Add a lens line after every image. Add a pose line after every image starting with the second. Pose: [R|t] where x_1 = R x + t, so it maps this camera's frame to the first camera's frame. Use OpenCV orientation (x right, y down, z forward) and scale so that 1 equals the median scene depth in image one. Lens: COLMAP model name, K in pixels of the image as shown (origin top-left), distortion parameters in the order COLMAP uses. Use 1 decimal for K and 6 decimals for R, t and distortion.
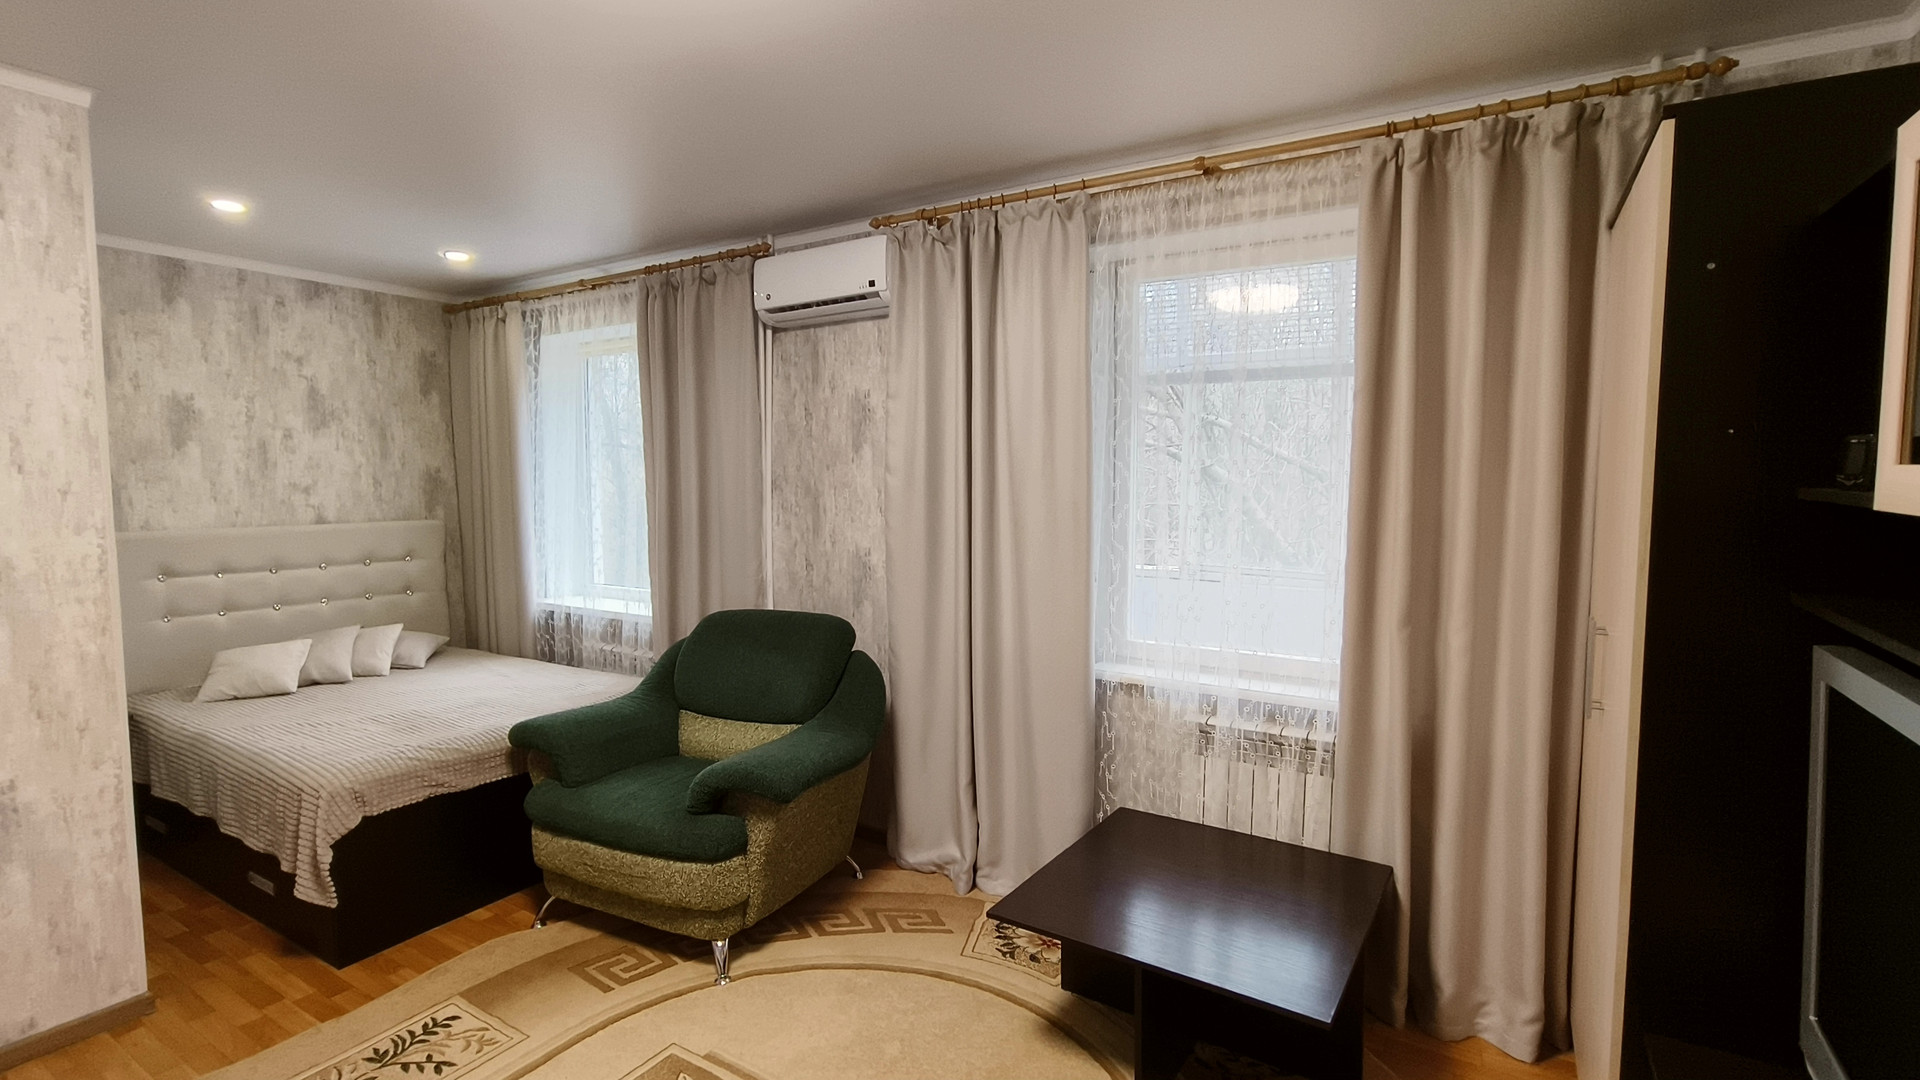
lens RADIAL K [[871.8, 0, 961.9], [0, 871.8, 540.9], [0, 0, 1]] dist [-0.008500, 0.004569]
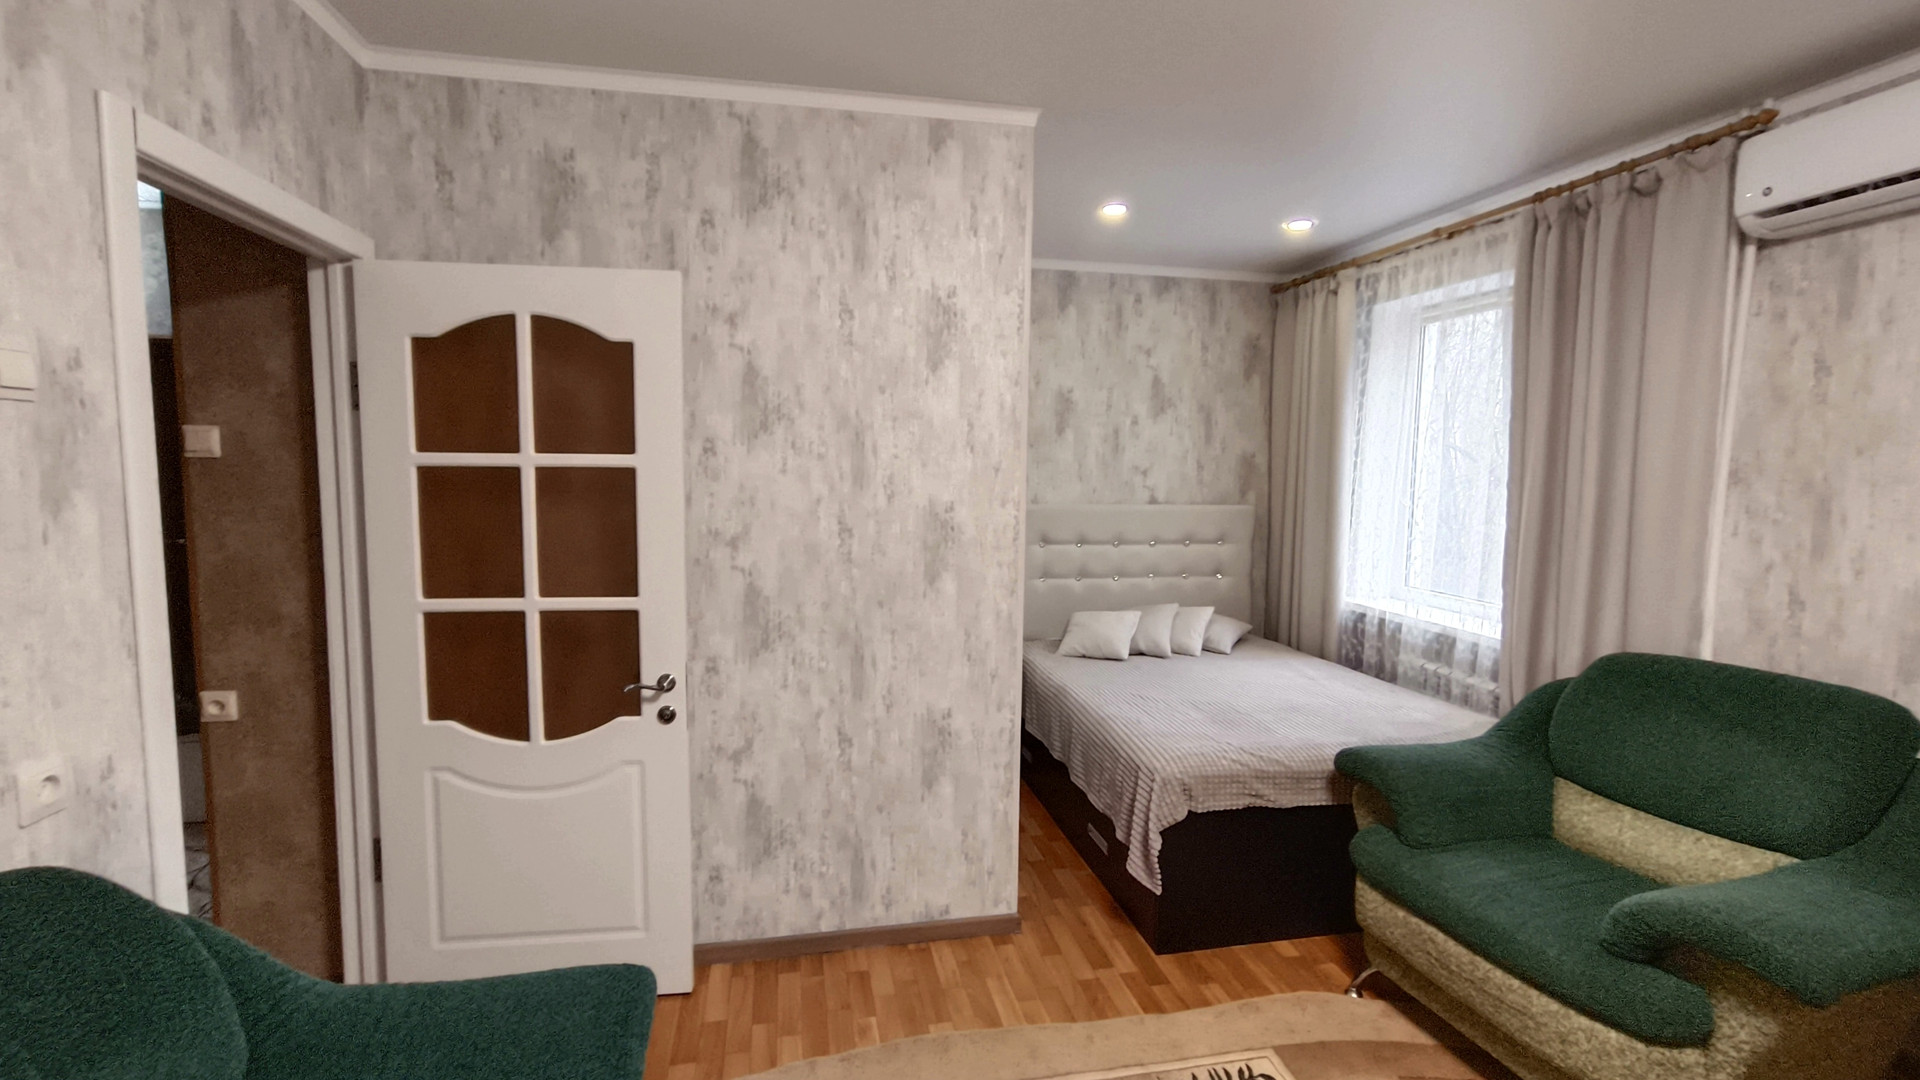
lens RADIAL K [[871.8, 0, 958.6], [0, 871.8, 541.8], [0, 0, 1]] dist [-0.008500, 0.004569]
pose [[0.679428, 0.076530, -0.729740, -0.137997], [-0.066182, 0.996884, 0.042928, -0.004391], [0.730751, 0.019129, 0.682376, 0.112117]]
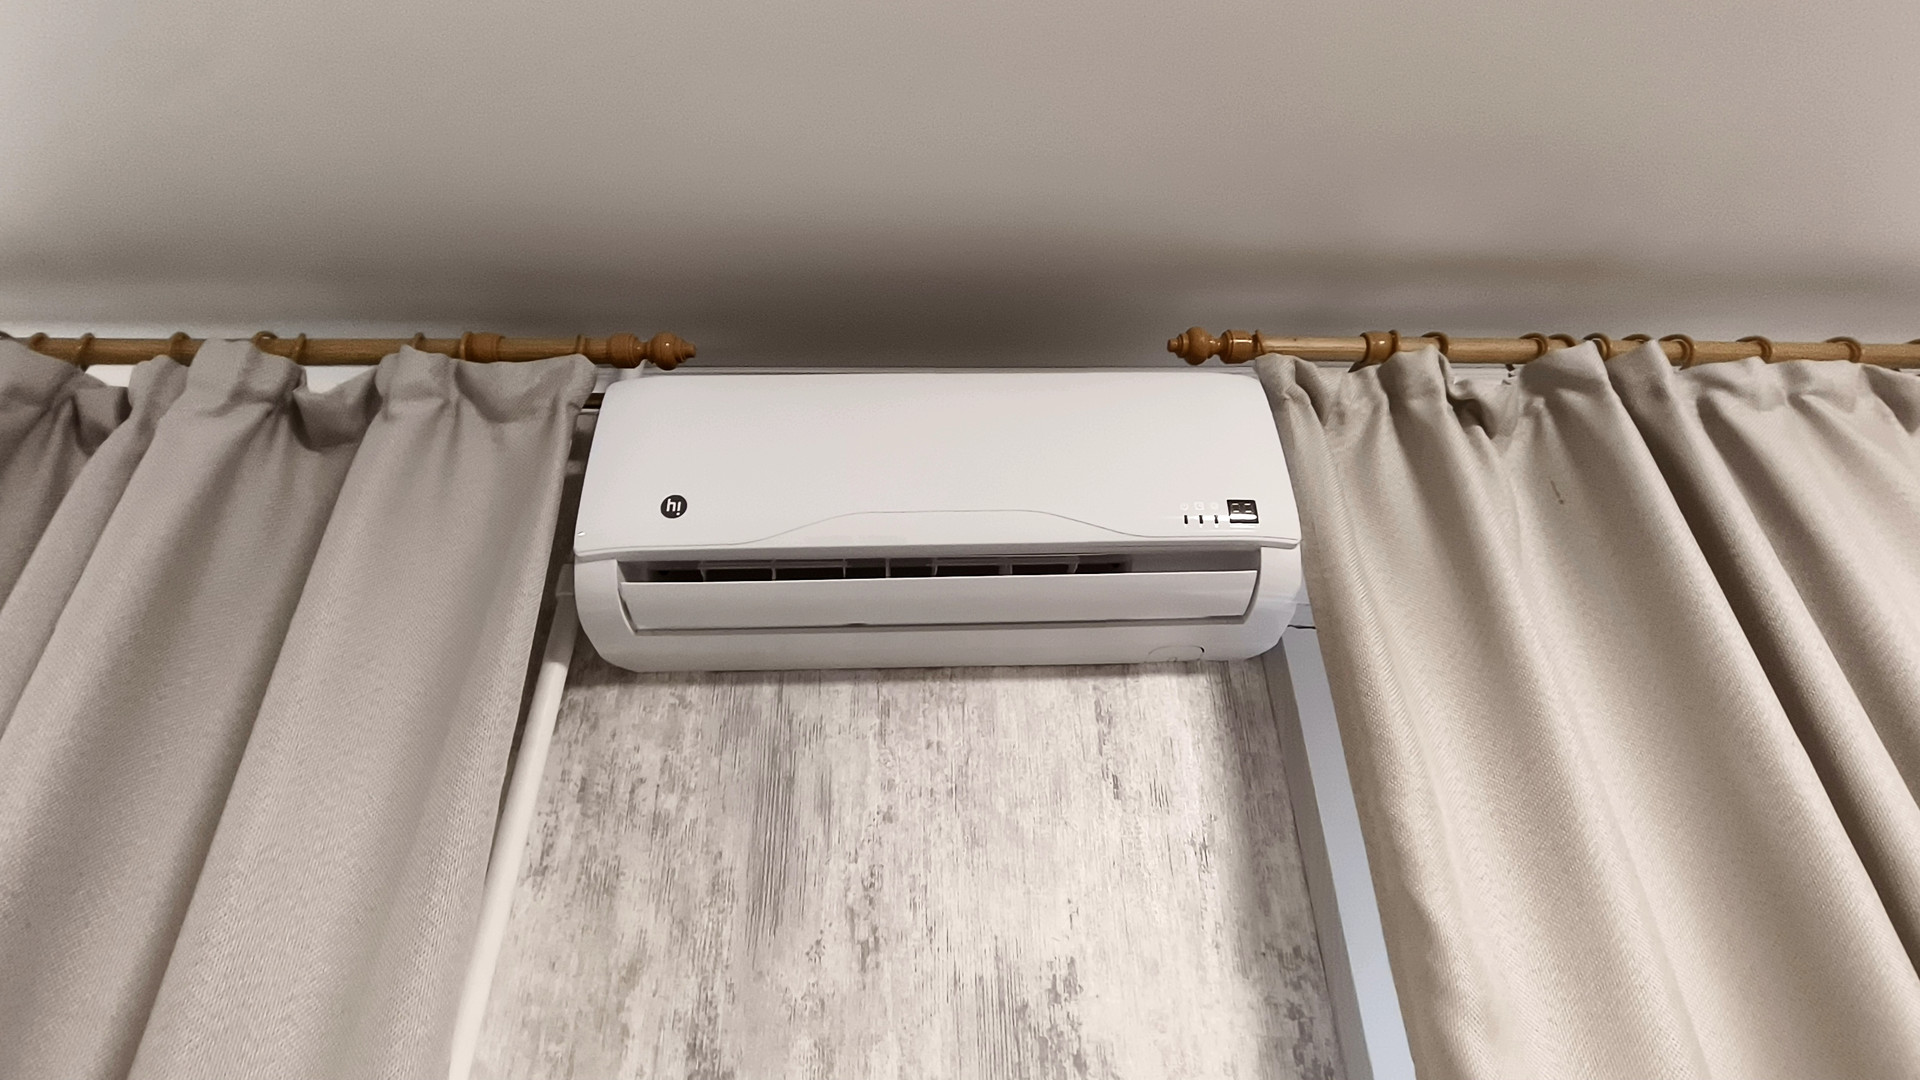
lens RADIAL K [[871.8, 0, 973.1], [0, 871.8, 553.0], [0, 0, 1]] dist [-0.008500, 0.004569]
pose [[0.828899, 0.248769, 0.501039, -0.267618], [0.065876, 0.846033, -0.529044, -0.143703], [-0.555506, 0.471531, 0.684888, 0.804875]]
